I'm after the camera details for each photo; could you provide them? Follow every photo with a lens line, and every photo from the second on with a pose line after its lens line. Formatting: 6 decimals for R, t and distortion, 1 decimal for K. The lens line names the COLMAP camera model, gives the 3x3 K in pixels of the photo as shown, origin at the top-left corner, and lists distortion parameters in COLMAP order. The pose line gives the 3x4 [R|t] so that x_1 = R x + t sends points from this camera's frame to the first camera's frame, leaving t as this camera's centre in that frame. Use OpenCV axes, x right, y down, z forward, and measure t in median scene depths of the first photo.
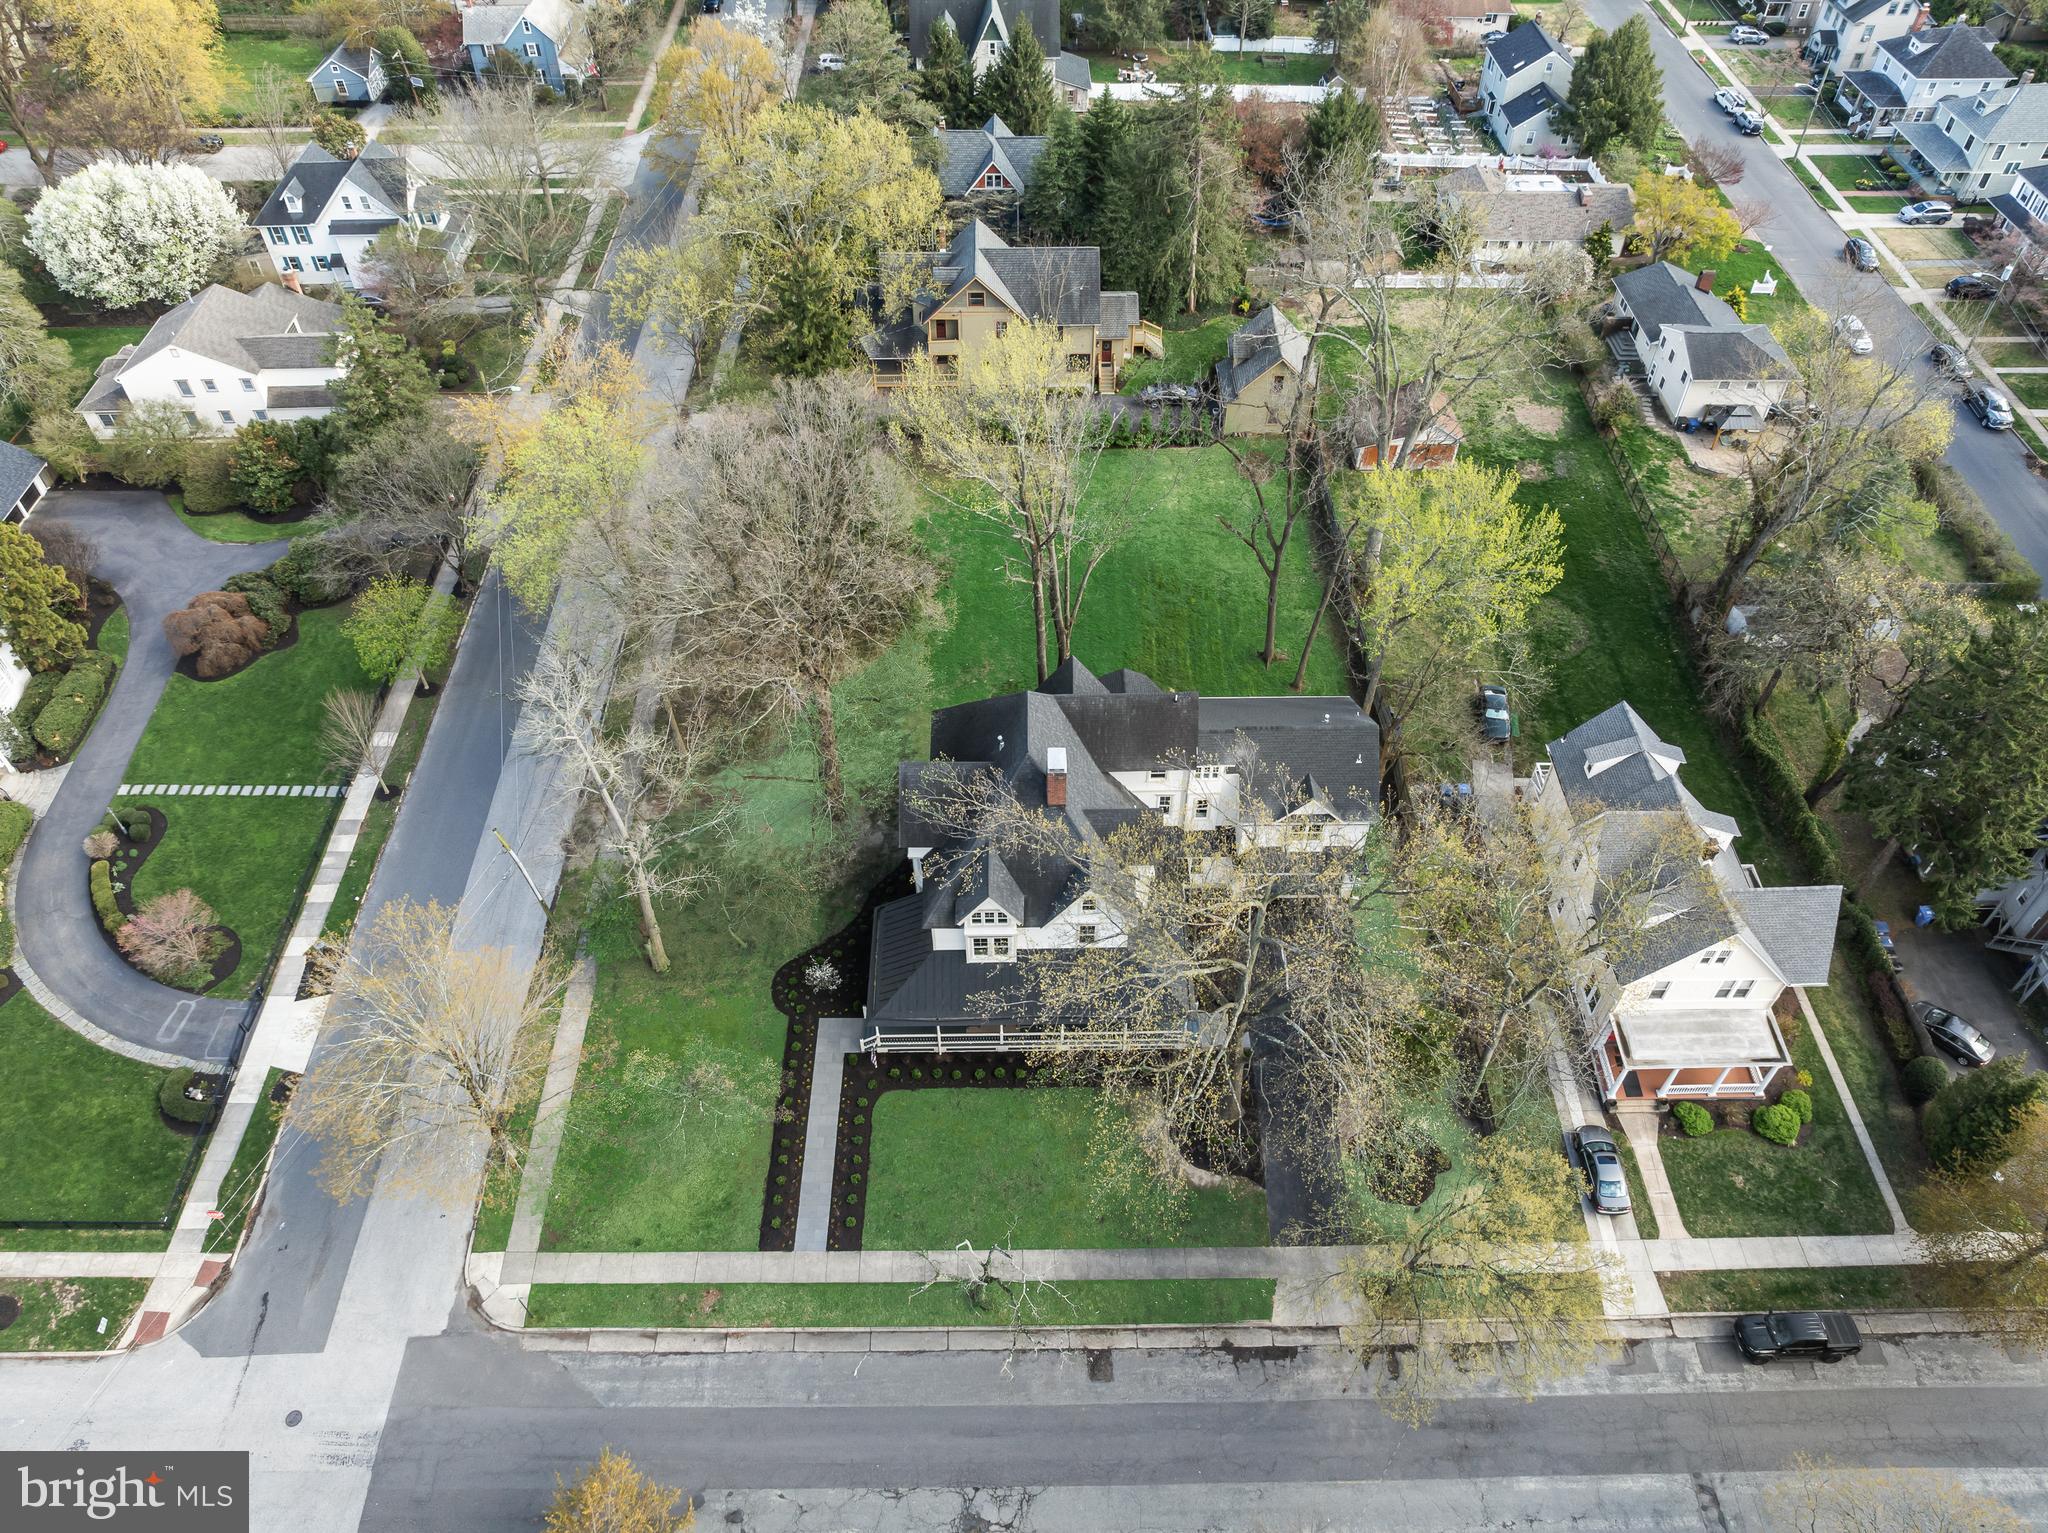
lens RADIAL K [[1446.6, 0, 1027.7], [0, 1446.6, 769.6], [0, 0, 1]] dist [-0.048408, 0.025069]
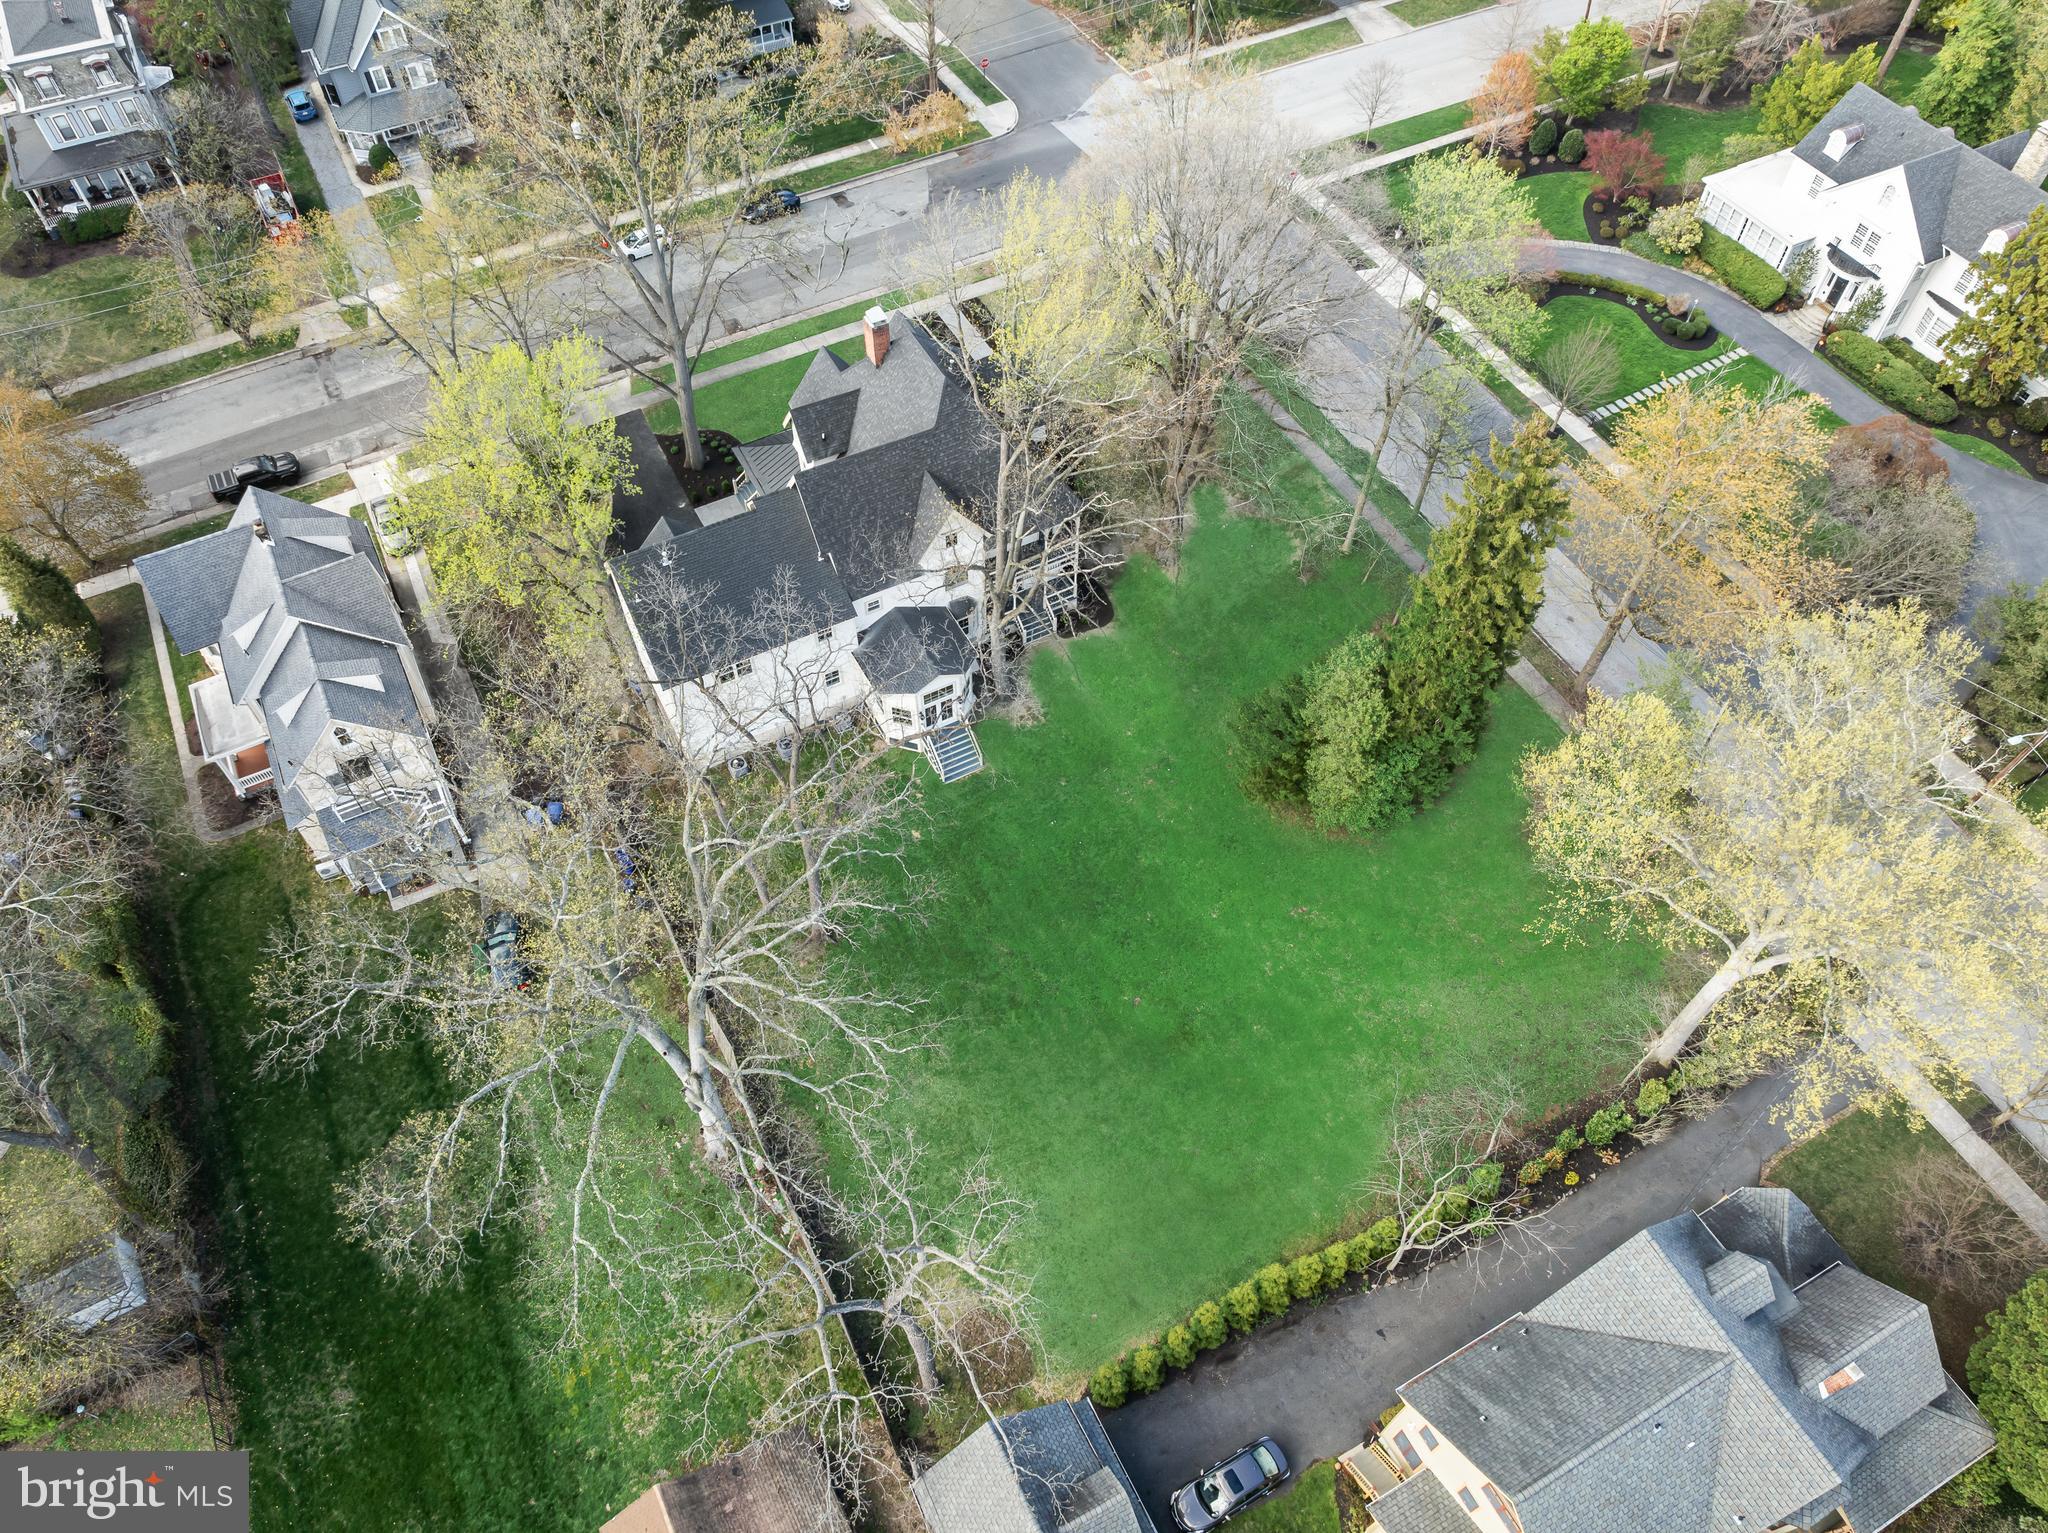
lens RADIAL K [[1448.8, 0, 1024.0], [0, 1448.8, 766.5], [0, 0, 1]] dist [-0.027184, -0.004237]
pose [[-0.889036, 0.372019, -0.266864, 0.315242], [-0.334444, -0.129634, 0.933457, -1.038472], [0.312669, 0.919128, 0.239669, 1.026115]]
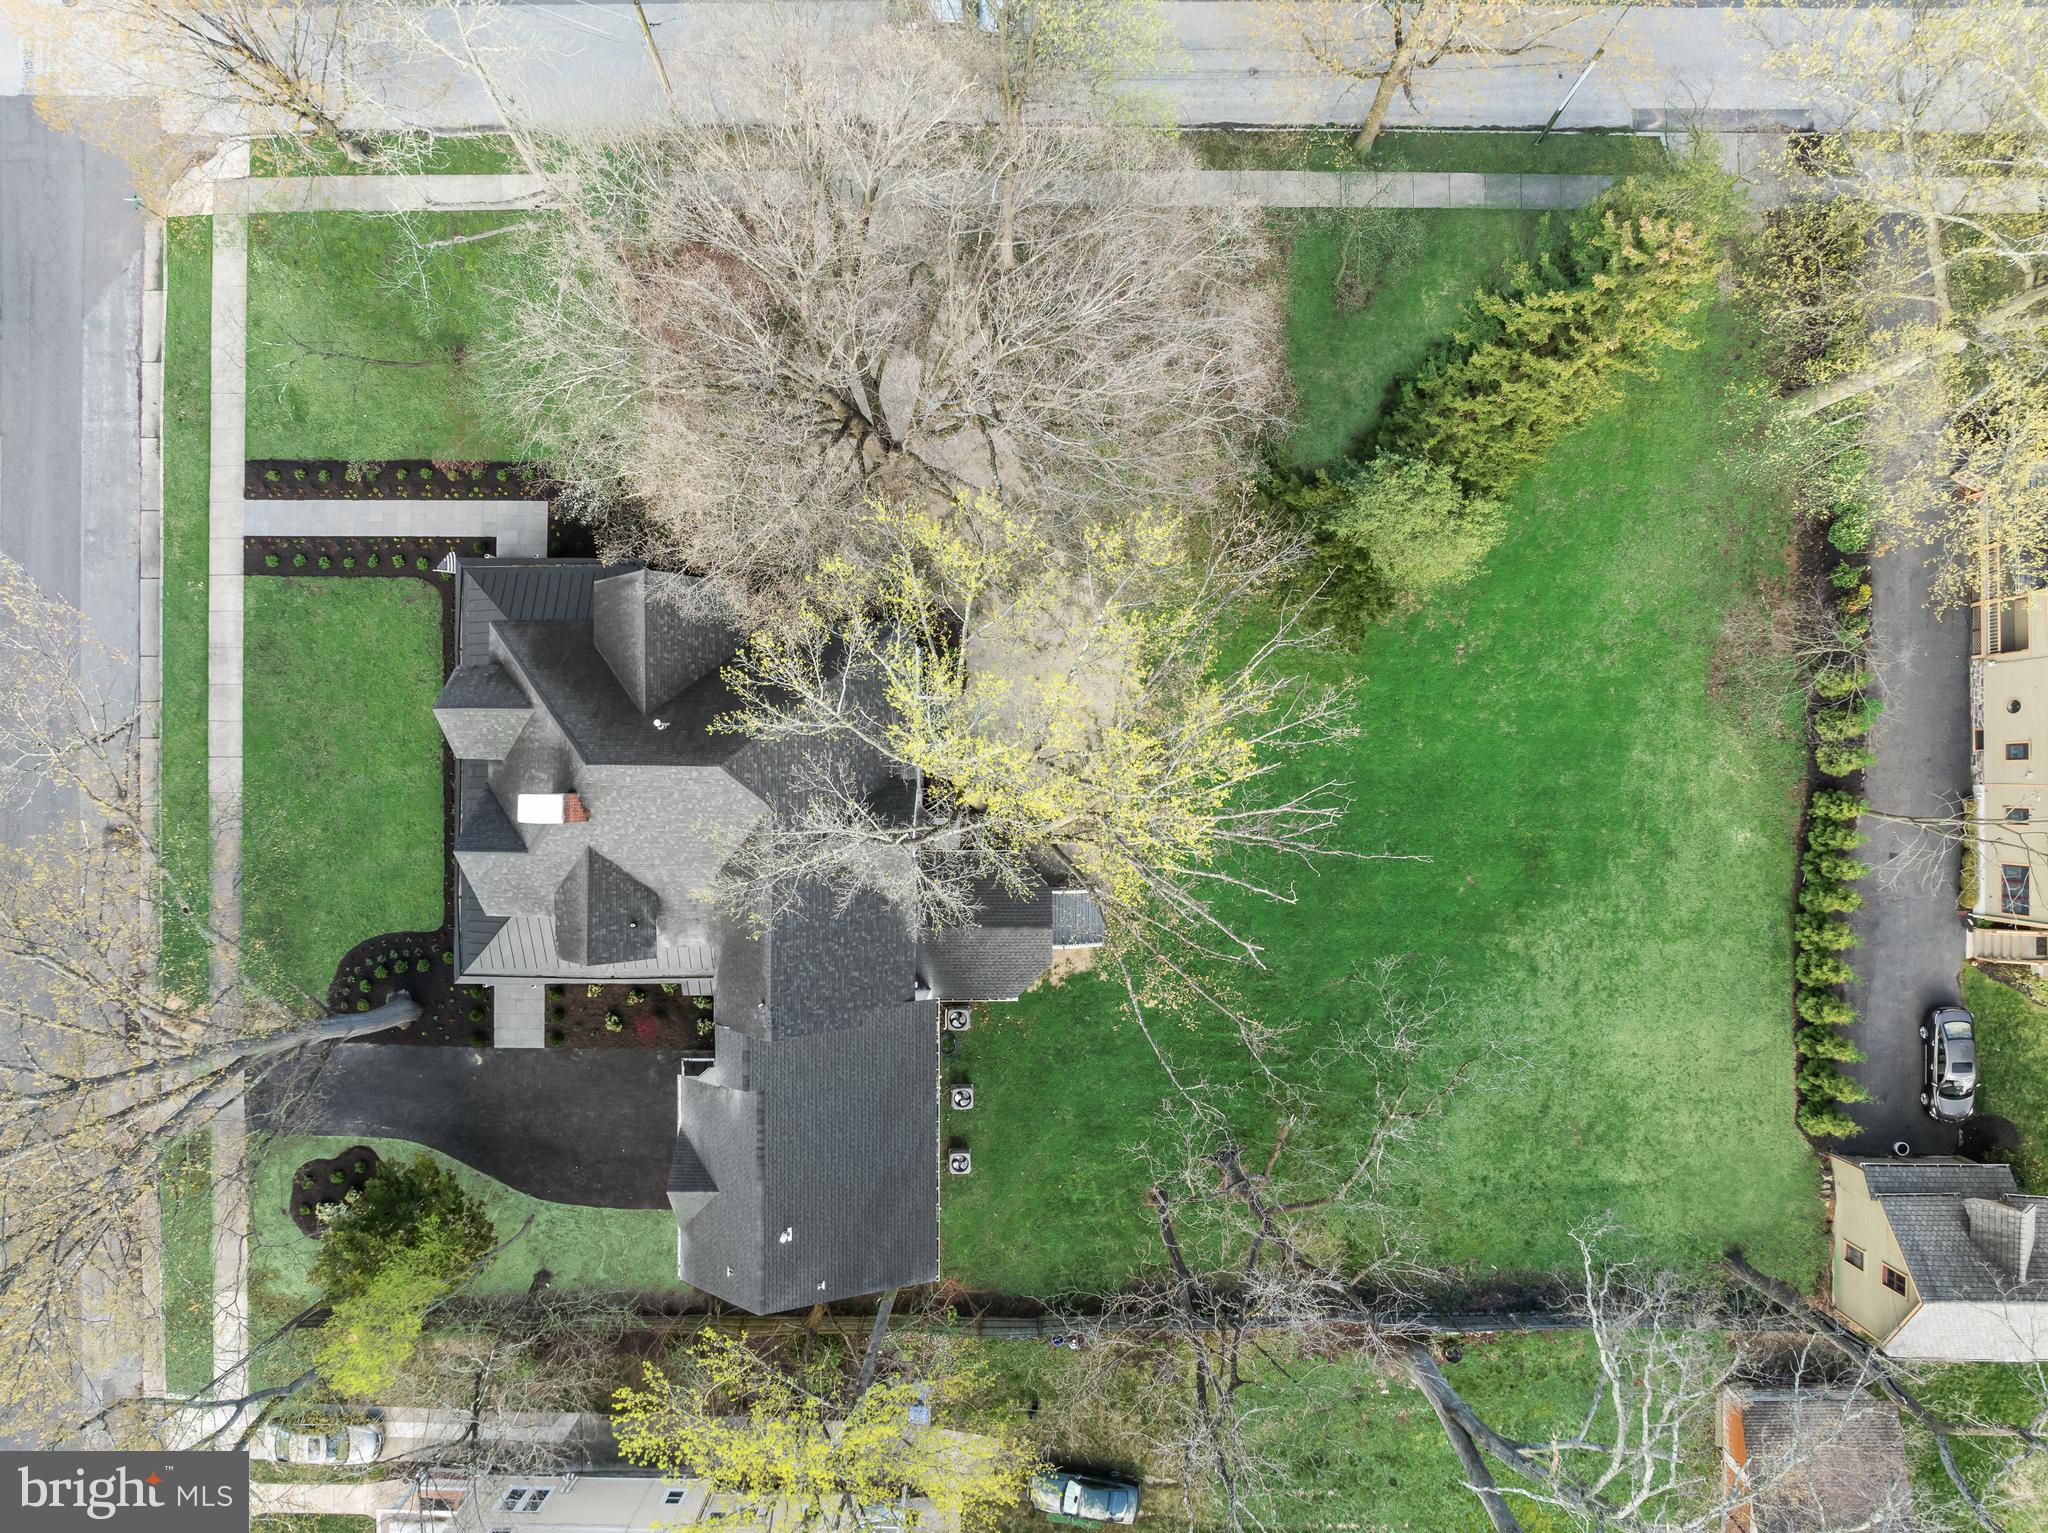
lens RADIAL K [[1446.6, 0, 1027.7], [0, 1446.6, 769.6], [0, 0, 1]] dist [-0.048408, 0.025069]
pose [[-0.013300, 0.999906, -0.003199, 0.000763], [-0.738086, -0.007659, 0.674663, -0.580253], [0.674576, 0.011335, 0.738119, 0.631566]]
